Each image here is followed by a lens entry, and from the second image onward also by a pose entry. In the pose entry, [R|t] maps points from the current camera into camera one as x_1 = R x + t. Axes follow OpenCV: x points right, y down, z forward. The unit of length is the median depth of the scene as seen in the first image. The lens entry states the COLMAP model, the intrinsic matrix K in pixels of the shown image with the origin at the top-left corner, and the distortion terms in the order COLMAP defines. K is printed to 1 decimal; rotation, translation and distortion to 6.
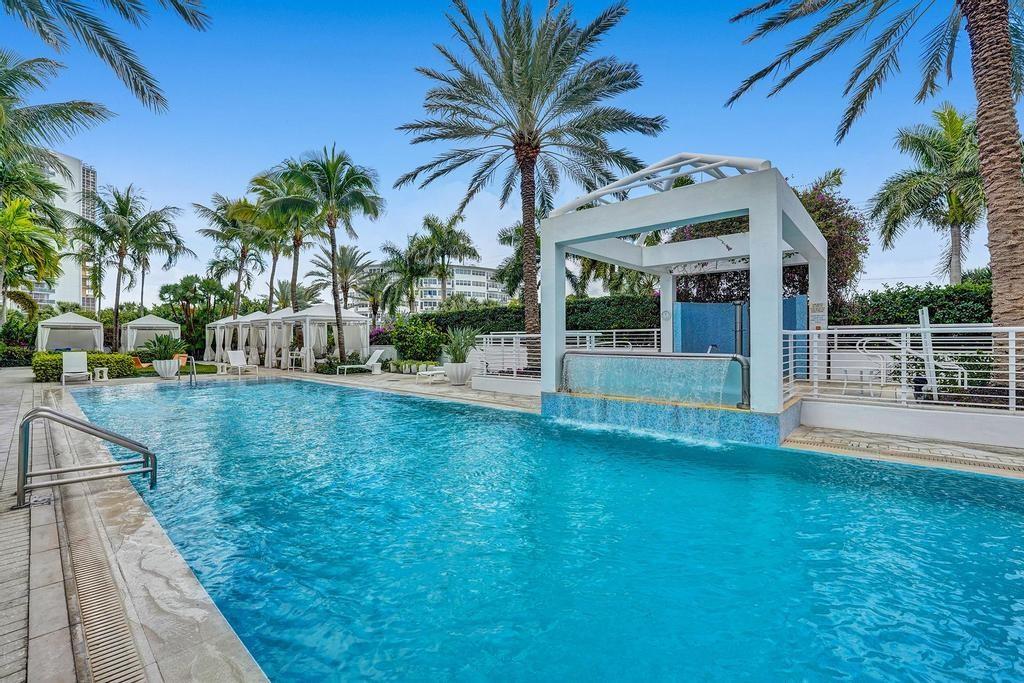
lens RADIAL K [[424.8, 0, 509.3], [0, 424.8, 341.8], [0, 0, 1]] dist [-0.001710, -0.000062]
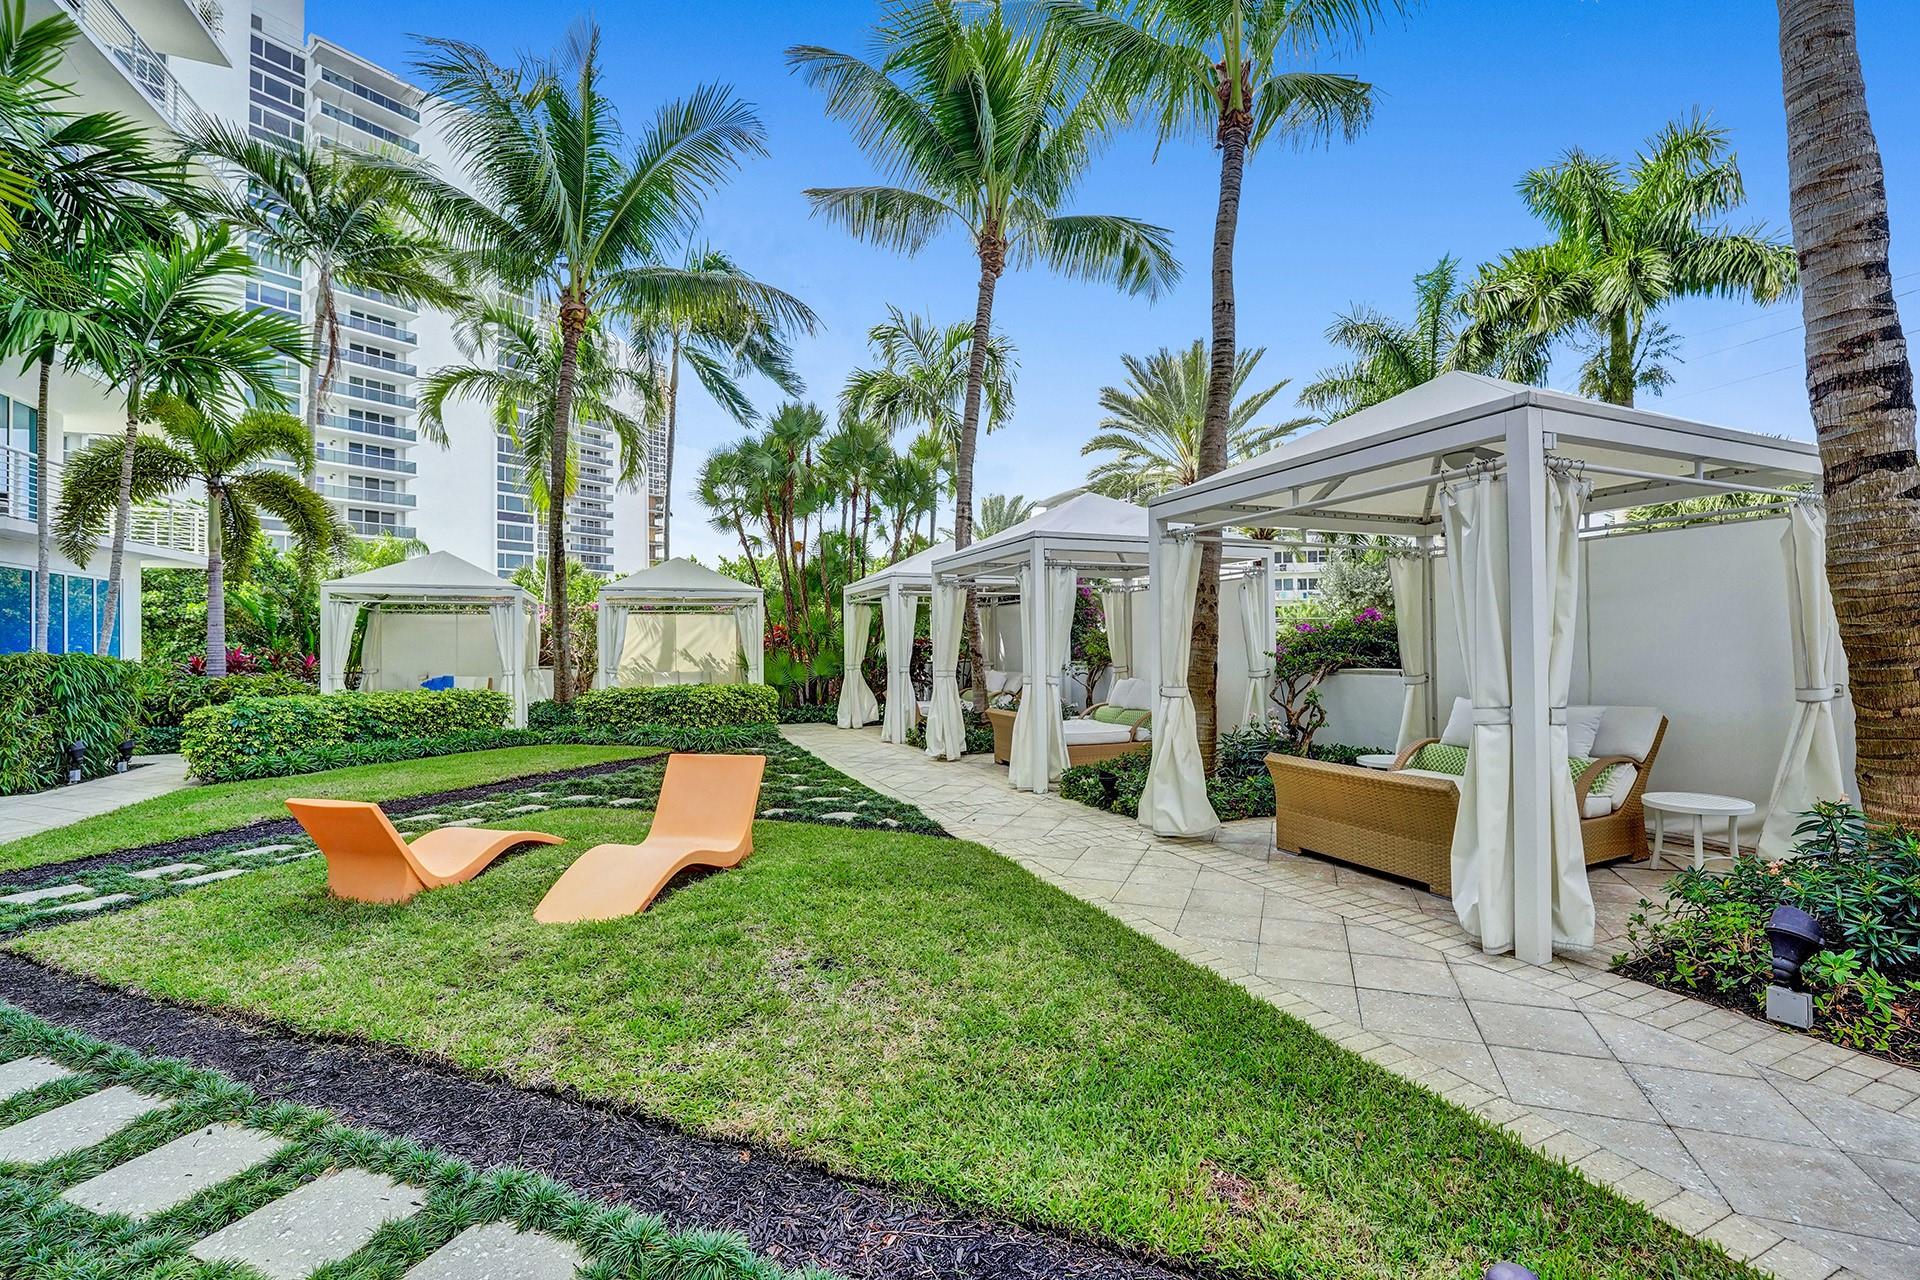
lens RADIAL K [[796.4, 0, 961.9], [0, 796.4, 639.5], [0, 0, 1]] dist [-0.001710, -0.000062]
pose [[0.903949, -0.010941, -0.427501, -0.448005], [0.003314, 0.999822, -0.018581, -0.000449], [0.427628, 0.015379, 0.903824, 0.599442]]
